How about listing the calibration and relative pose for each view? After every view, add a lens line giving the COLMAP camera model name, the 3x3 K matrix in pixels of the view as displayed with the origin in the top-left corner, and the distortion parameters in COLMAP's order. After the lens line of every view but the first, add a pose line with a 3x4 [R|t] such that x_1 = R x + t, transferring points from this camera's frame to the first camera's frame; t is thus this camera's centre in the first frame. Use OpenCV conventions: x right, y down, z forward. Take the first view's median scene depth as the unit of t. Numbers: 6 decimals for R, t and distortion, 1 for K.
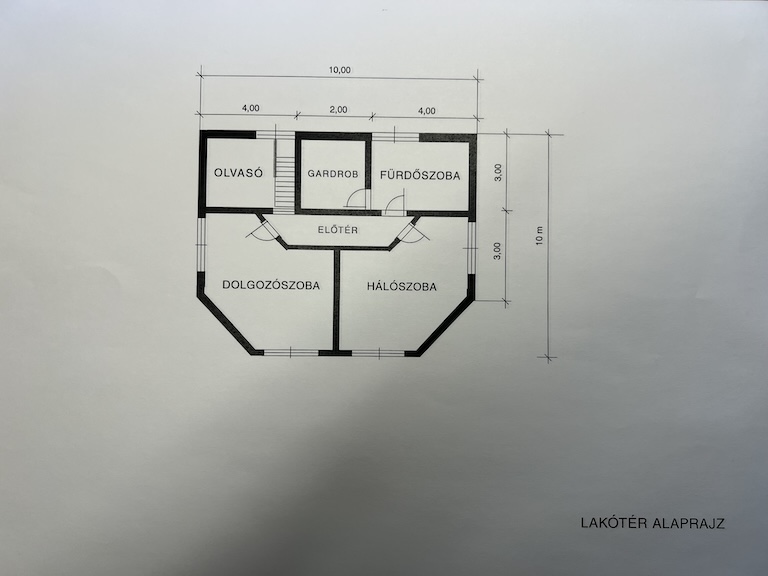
lens RADIAL K [[577.1, 0, 329.6], [0, 577.1, 296.7], [0, 0, 1]] dist [0.023112, 0.004314]
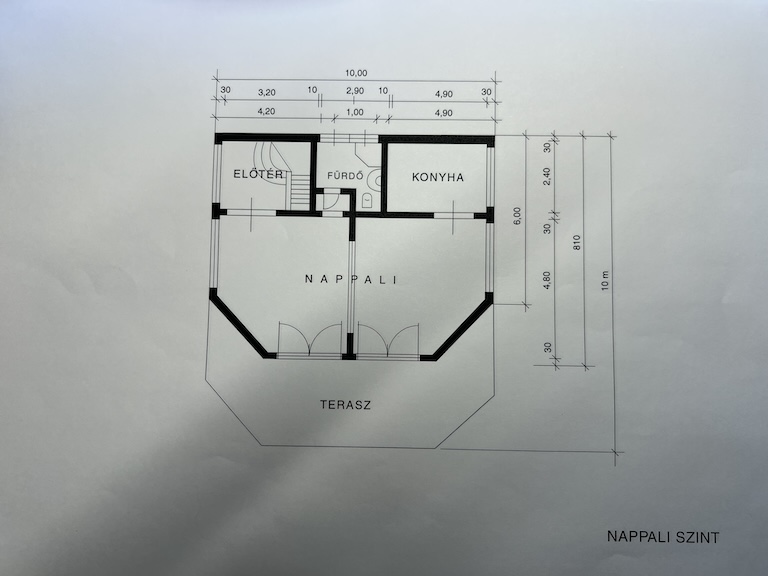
lens RADIAL K [[577.1, 0, 381.5], [0, 577.1, 287.8], [0, 0, 1]] dist [0.023112, 0.004314]
pose [[0.998333, 0.009850, -0.056874, 0.122233], [-0.010949, 0.999759, -0.019043, 0.000538], [0.056673, 0.019634, 0.998200, 0.005235]]
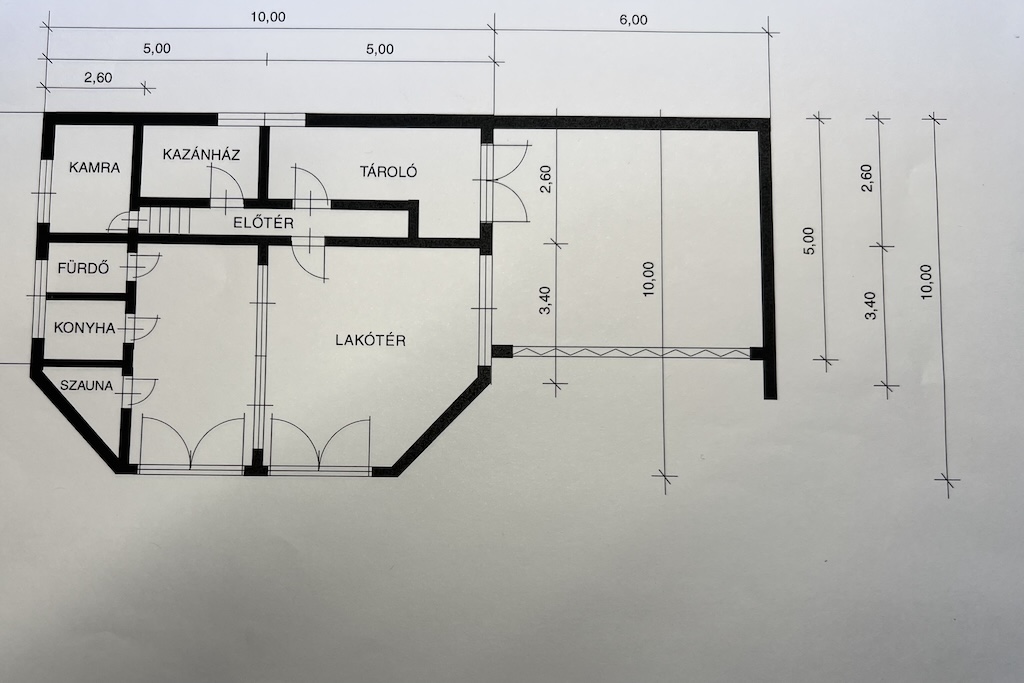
lens RADIAL K [[937.0, 0, 512.5], [0, 937.0, 338.1], [0, 0, 1]] dist [-0.015345, 0.000000]
pose [[0.998764, 0.006260, -0.049311, 0.336510], [-0.008458, 0.998974, -0.044479, 0.001992], [0.048982, 0.044841, 0.997793, 0.010925]]
